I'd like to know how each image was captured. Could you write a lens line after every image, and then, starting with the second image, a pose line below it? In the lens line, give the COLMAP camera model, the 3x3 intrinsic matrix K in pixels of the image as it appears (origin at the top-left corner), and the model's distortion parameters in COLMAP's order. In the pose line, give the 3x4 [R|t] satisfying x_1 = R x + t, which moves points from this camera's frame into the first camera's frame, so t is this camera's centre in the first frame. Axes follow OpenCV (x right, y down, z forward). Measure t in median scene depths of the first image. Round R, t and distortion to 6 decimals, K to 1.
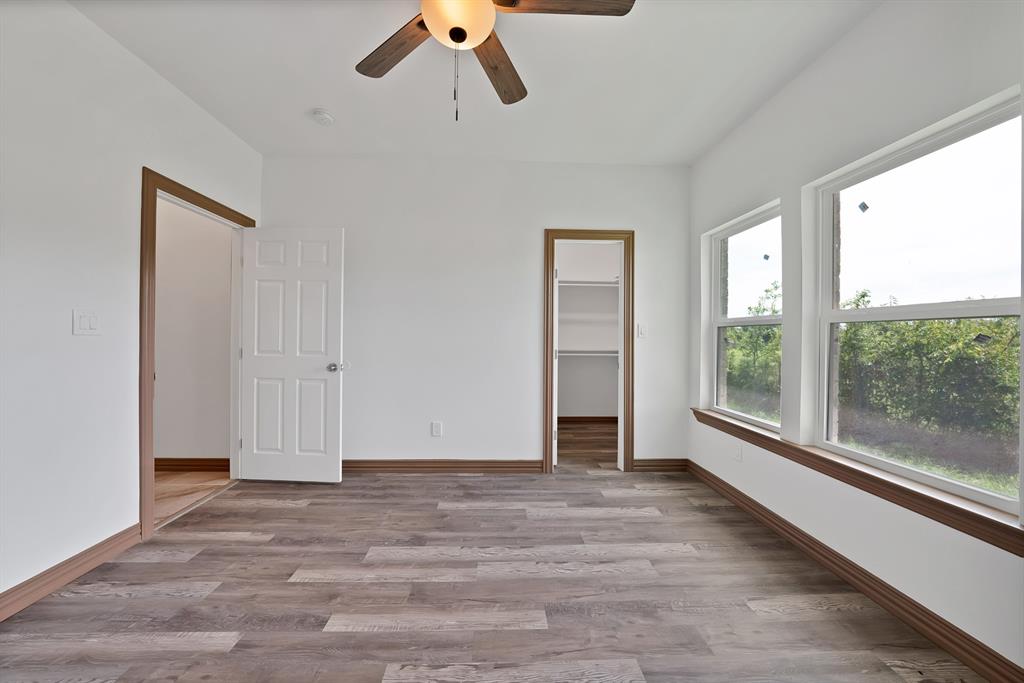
lens RADIAL K [[377.6, 0, 510.4], [0, 377.6, 337.0], [0, 0, 1]] dist [-0.010942, 0.000604]
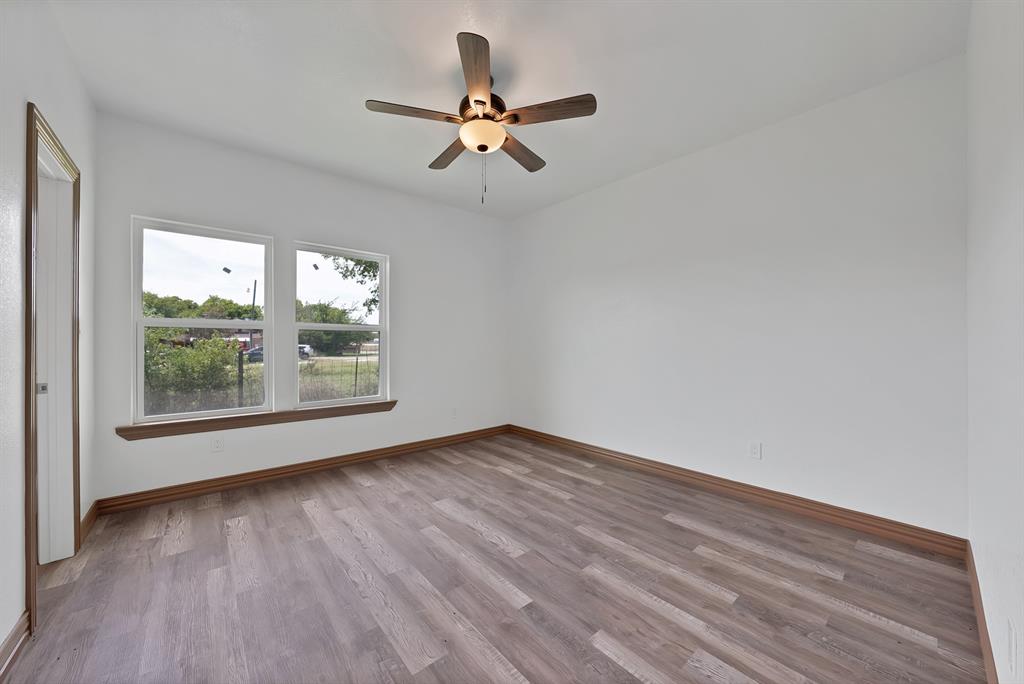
lens RADIAL K [[377.6, 0, 513.5], [0, 377.6, 339.9], [0, 0, 1]] dist [-0.010942, 0.000604]
pose [[-0.643184, -0.005829, 0.765689, -1.110585], [-0.007102, 0.999973, 0.001647, -0.004117], [-0.765679, -0.004379, -0.643208, 1.485308]]
